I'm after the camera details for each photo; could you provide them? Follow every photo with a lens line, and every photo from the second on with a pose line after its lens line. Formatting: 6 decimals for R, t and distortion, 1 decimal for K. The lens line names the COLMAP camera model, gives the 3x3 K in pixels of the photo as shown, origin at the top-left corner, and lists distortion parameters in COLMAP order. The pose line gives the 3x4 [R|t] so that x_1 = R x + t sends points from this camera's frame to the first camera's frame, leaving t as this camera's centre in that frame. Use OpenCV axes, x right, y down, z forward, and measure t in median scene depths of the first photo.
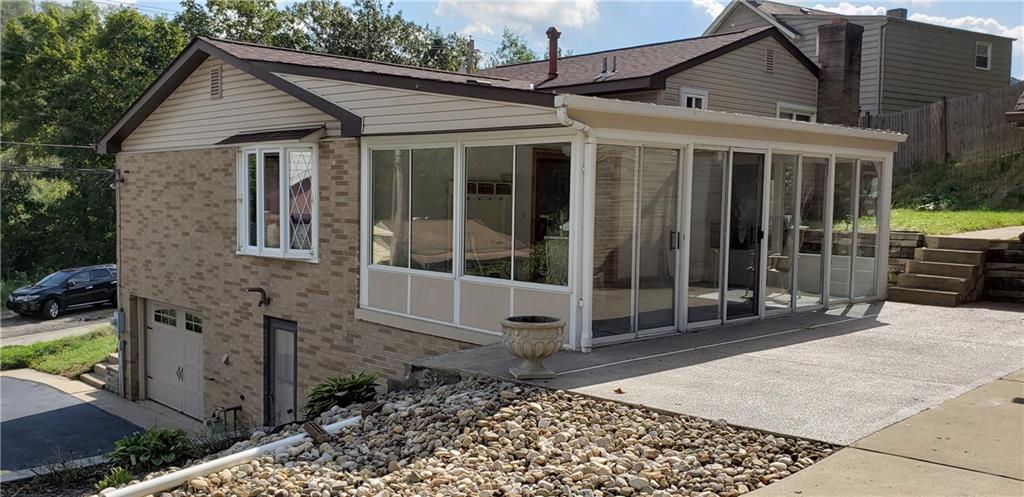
lens RADIAL K [[817.6, 0, 512.0], [0, 817.6, 248.5], [0, 0, 1]] dist [0.087877, 0.001747]
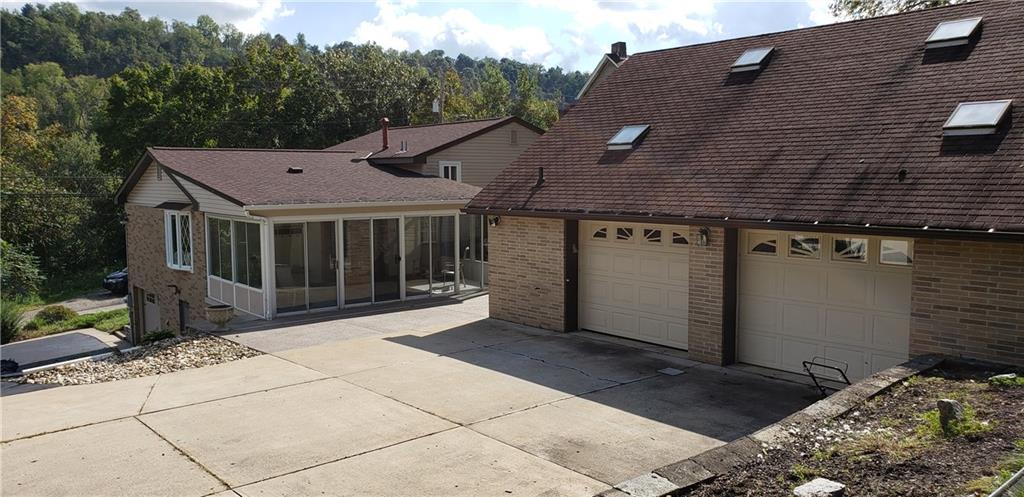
lens RADIAL K [[735.9, 0, 512.0], [0, 735.9, 248.5], [0, 0, 1]] dist [-0.007508, 0.160186]
pose [[0.995925, -0.007760, -0.089846, 0.454964], [0.010575, 0.999467, 0.030892, -0.058633], [0.089558, -0.031716, 0.995476, -0.449015]]
